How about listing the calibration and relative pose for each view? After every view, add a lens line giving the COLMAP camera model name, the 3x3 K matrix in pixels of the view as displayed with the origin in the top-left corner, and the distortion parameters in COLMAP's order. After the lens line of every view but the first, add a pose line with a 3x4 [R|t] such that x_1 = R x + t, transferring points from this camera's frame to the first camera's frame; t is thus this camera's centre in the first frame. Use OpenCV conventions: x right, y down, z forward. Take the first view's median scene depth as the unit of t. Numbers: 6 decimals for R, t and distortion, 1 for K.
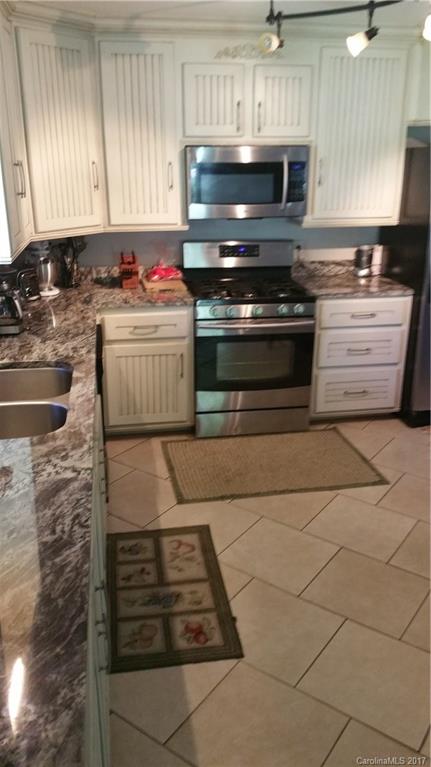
lens RADIAL K [[645.3, 0, 203.1], [0, 645.3, 392.4], [0, 0, 1]] dist [0.095246, -0.188907]
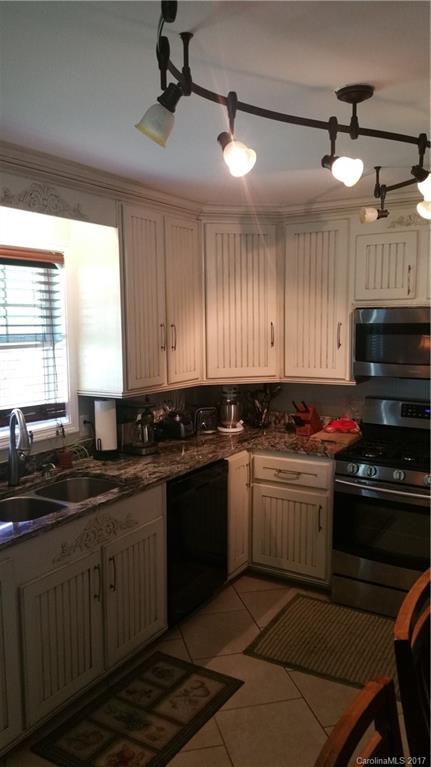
lens RADIAL K [[645.3, 0, 190.6], [0, 645.3, 377.8], [0, 0, 1]] dist [0.095246, -0.188907]
pose [[0.729931, 0.063324, -0.680581, 0.493851], [-0.226923, 0.961676, -0.153899, -0.051698], [0.644753, 0.266775, 0.716327, 0.118004]]
